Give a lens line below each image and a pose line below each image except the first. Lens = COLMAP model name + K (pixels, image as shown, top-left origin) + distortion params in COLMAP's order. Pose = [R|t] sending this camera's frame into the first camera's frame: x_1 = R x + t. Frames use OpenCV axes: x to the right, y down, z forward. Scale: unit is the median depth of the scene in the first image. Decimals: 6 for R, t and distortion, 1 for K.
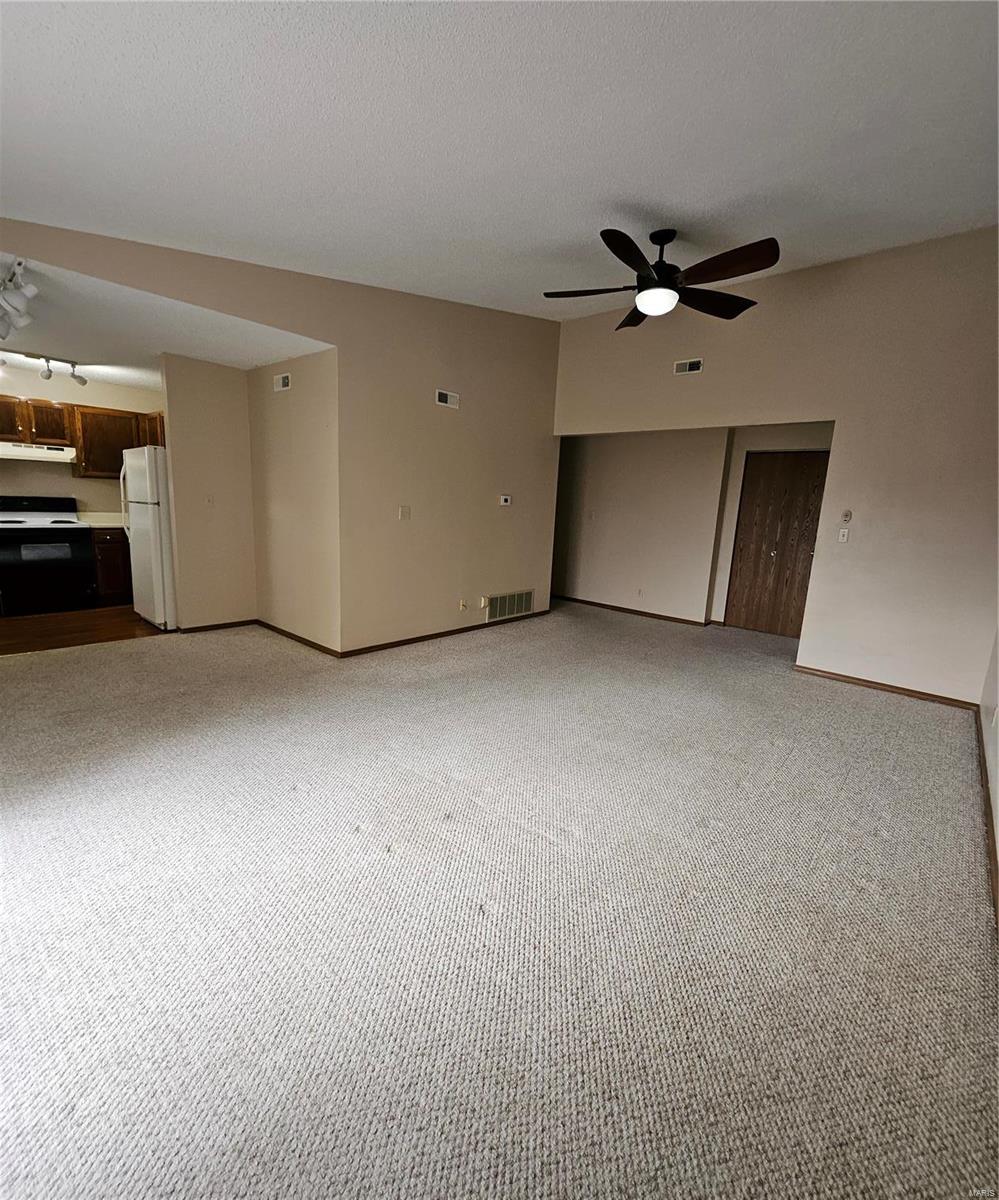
lens RADIAL K [[521.0, 0, 492.6], [0, 521.0, 598.5], [0, 0, 1]] dist [0.000600, -0.001282]
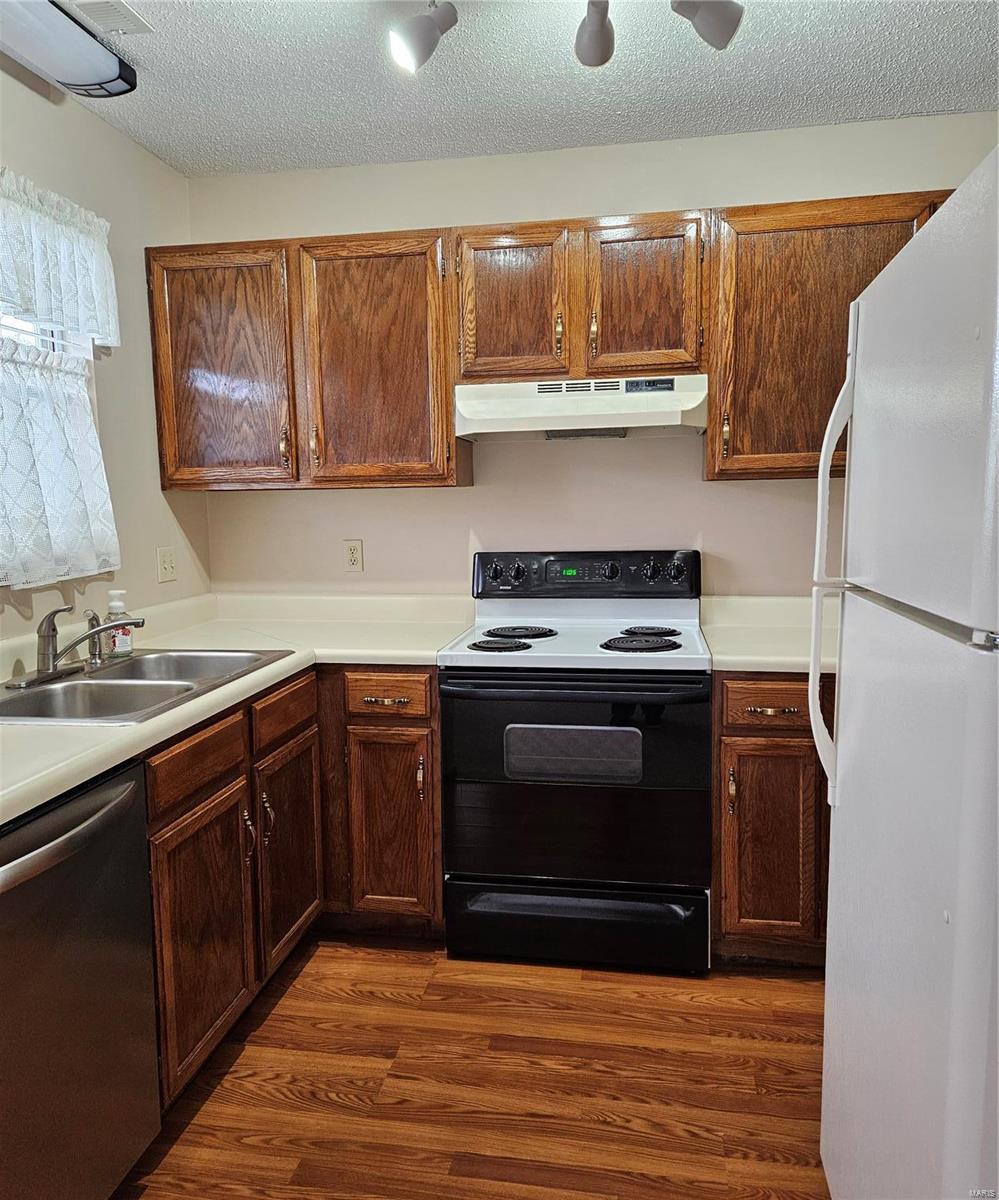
lens RADIAL K [[882.6, 0, 496.9], [0, 882.6, 604.7], [0, 0, 1]] dist [0.084426, -0.071603]
pose [[0.530328, 0.045095, -0.846593, -0.462495], [-0.115618, 0.993102, -0.019527, -0.147532], [0.839872, 0.108237, 0.531883, 0.677907]]
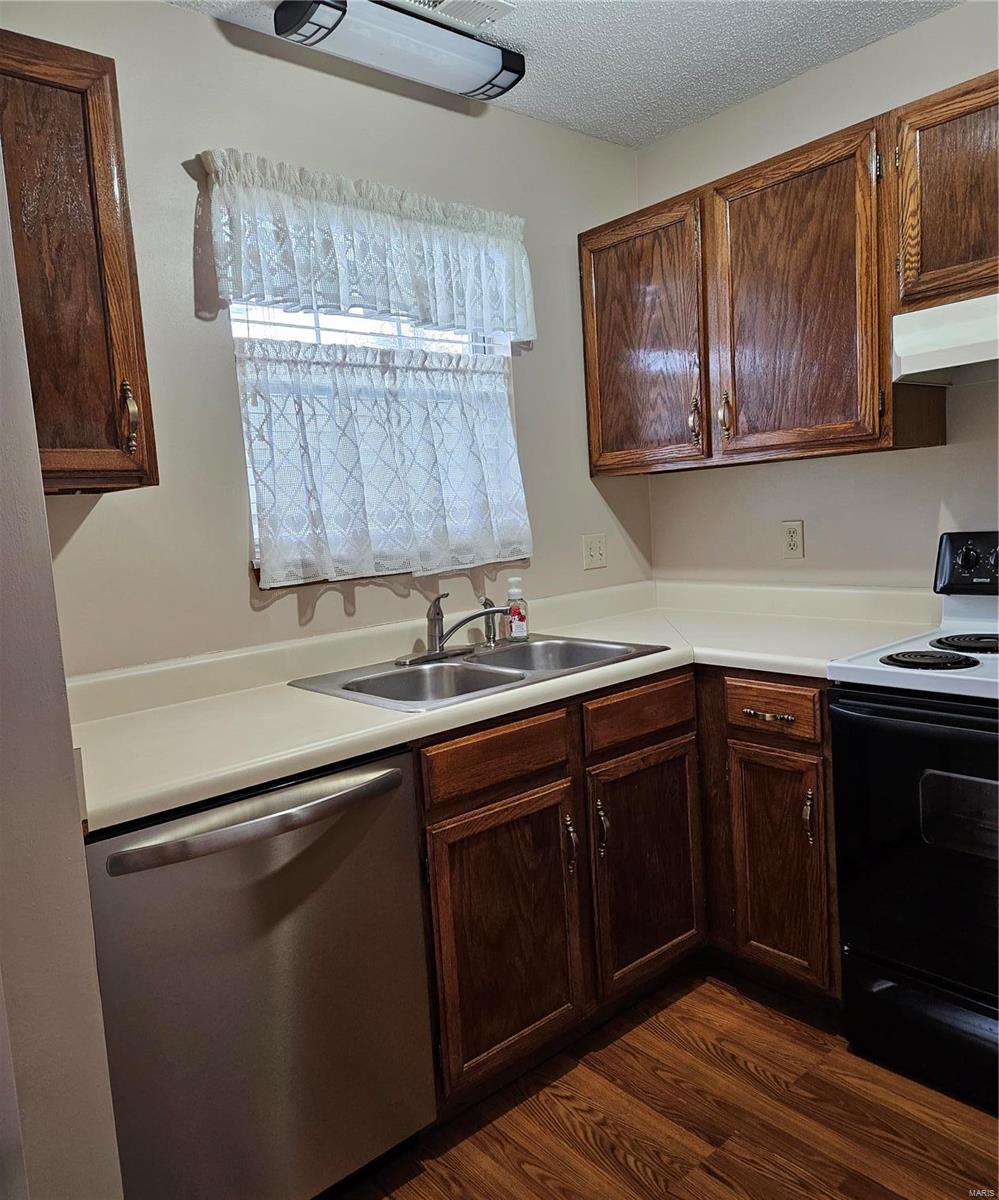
lens RADIAL K [[882.6, 0, 485.5], [0, 882.6, 599.8], [0, 0, 1]] dist [0.084426, -0.071603]
pose [[-0.137408, 0.066014, -0.988312, -0.487217], [-0.123245, 0.988884, 0.083187, -0.166609], [0.982817, 0.133235, -0.127745, 0.803084]]
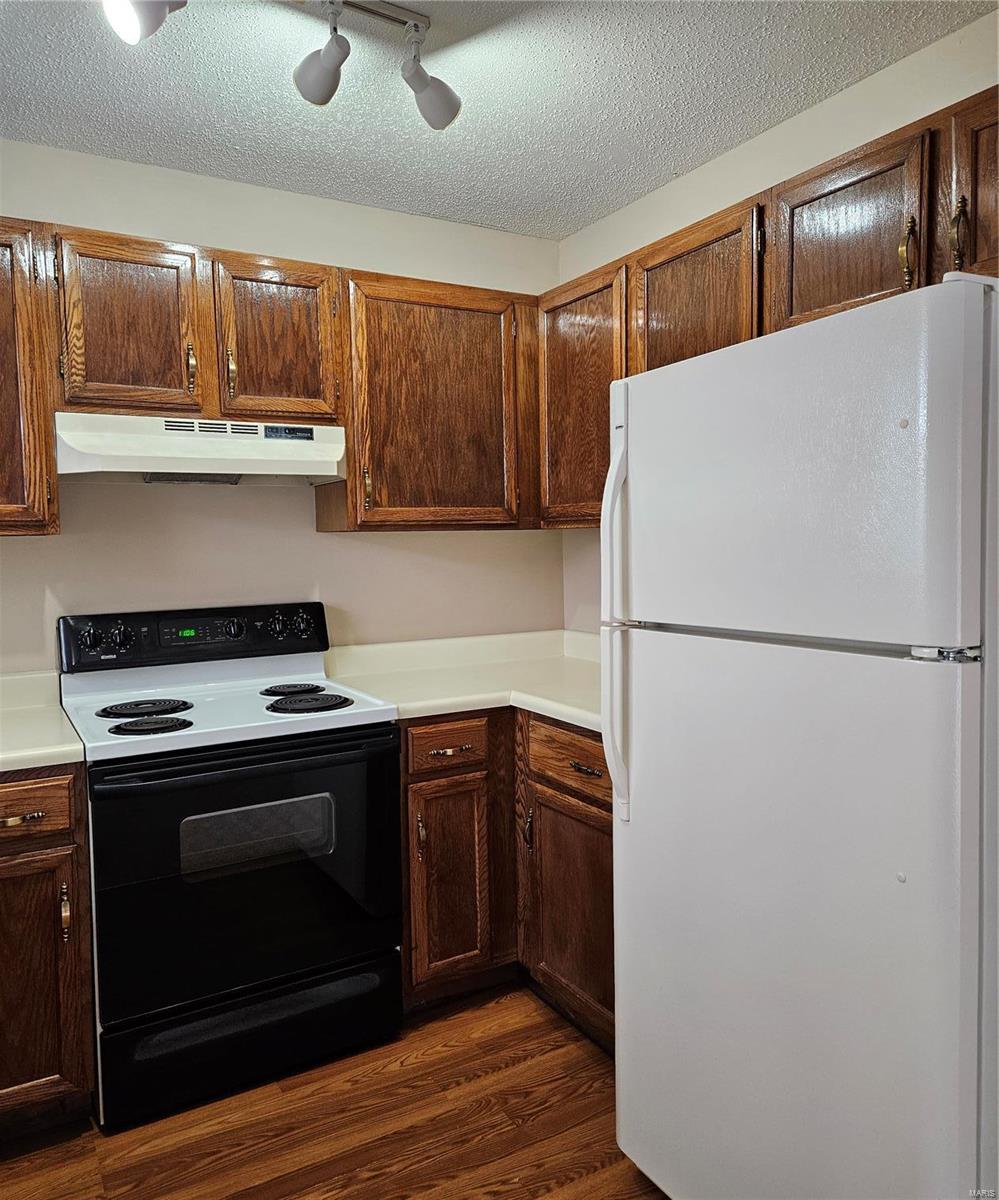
lens RADIAL K [[882.6, 0, 489.8], [0, 882.6, 592.8], [0, 0, 1]] dist [0.084426, -0.071603]
pose [[0.946895, -0.045686, -0.318281, -0.589037], [0.004612, 0.991682, -0.128627, -0.141946], [0.321510, 0.120328, 0.939230, 0.599880]]
